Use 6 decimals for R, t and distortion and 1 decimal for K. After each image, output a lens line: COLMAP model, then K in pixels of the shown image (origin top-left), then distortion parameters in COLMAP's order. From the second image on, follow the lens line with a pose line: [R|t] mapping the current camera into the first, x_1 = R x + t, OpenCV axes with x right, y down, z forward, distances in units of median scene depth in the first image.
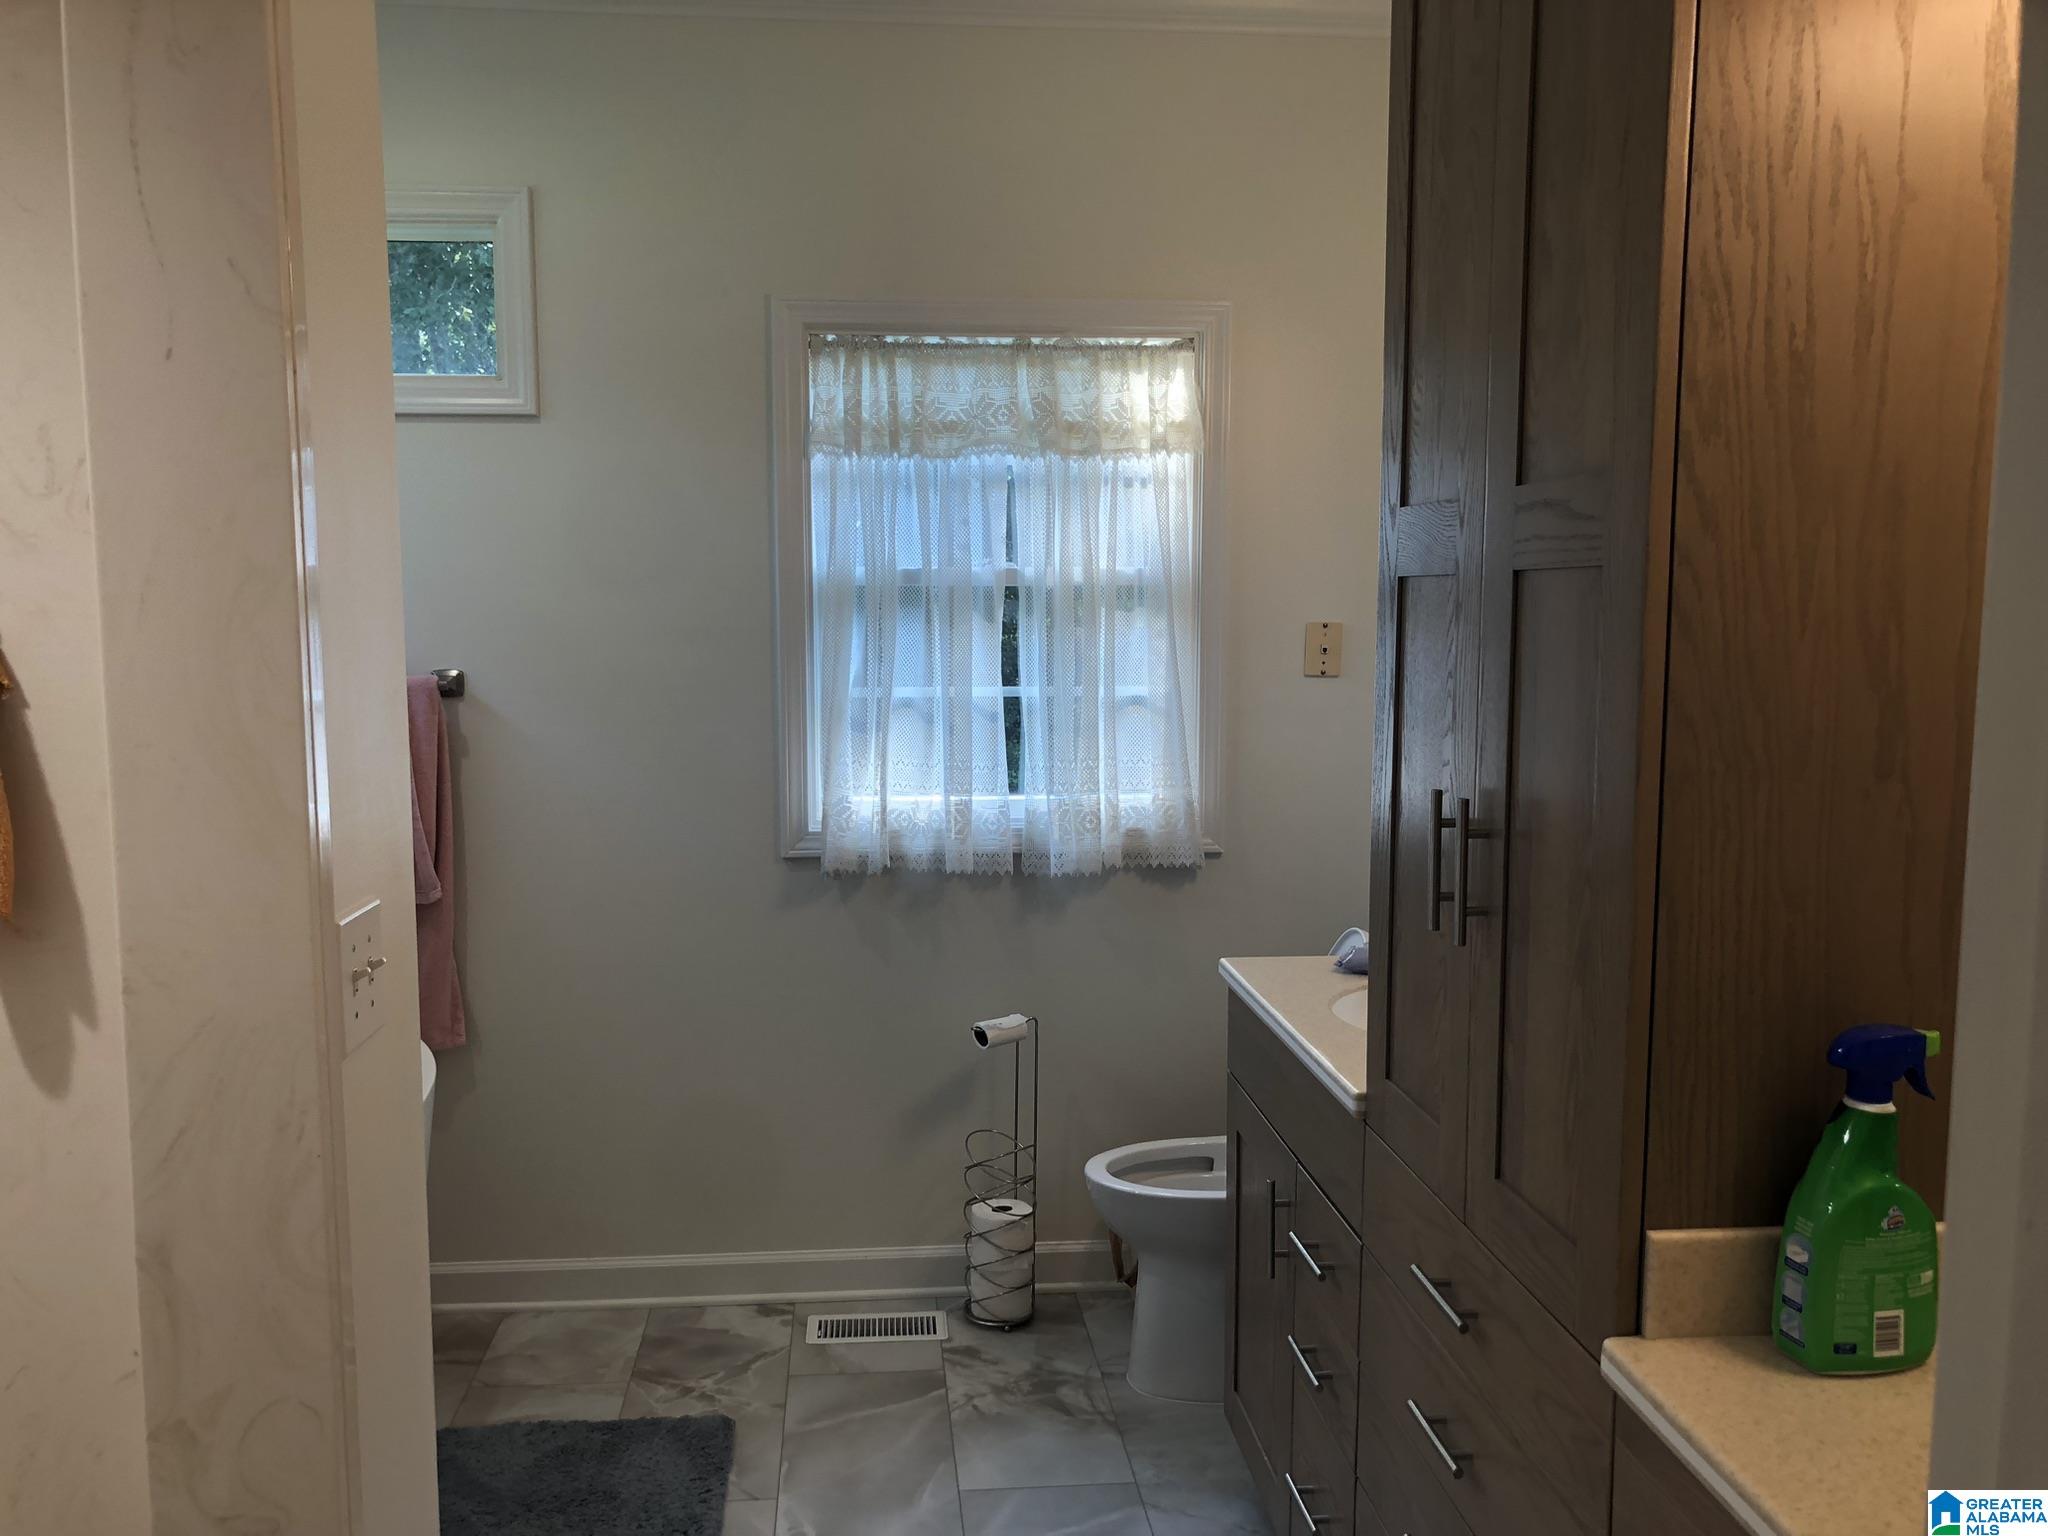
lens RADIAL K [[1661.0, 0, 1026.7], [0, 1661.0, 776.2], [0, 0, 1]] dist [0.044613, -0.049311]
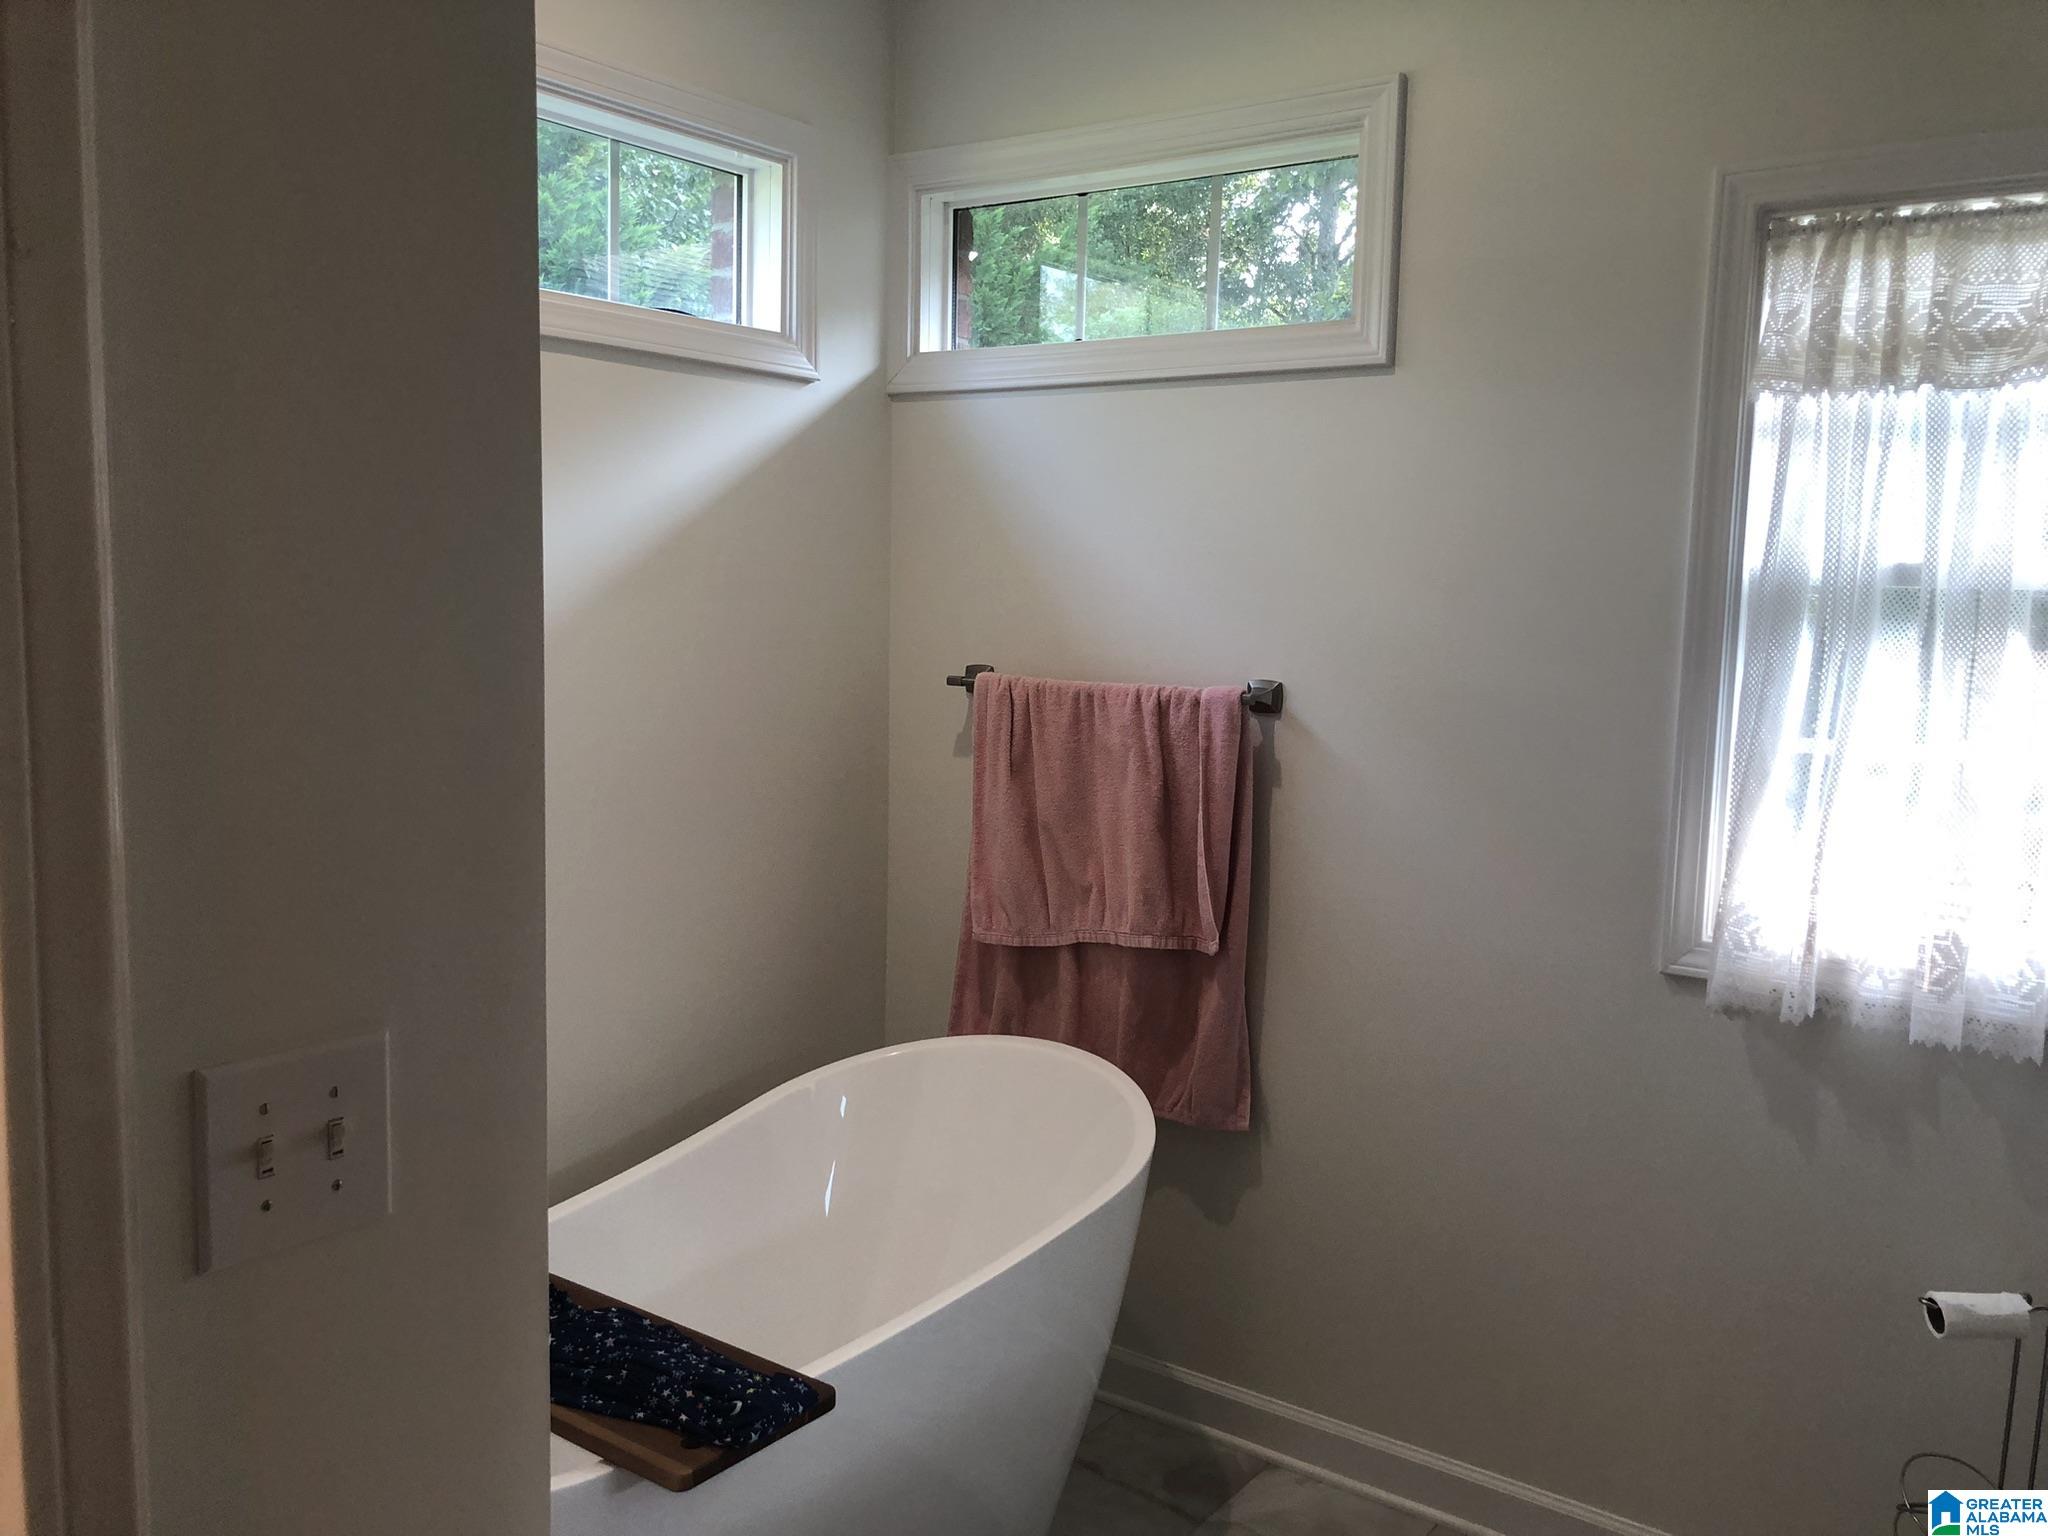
lens RADIAL K [[1661.0, 0, 1016.0], [0, 1661.0, 754.8], [0, 0, 1]] dist [0.044613, -0.049311]
pose [[0.750133, 0.085899, -0.655684, 0.106028], [-0.095309, 0.995219, 0.021342, -0.031818], [0.654382, 0.046483, 0.754734, 0.288145]]
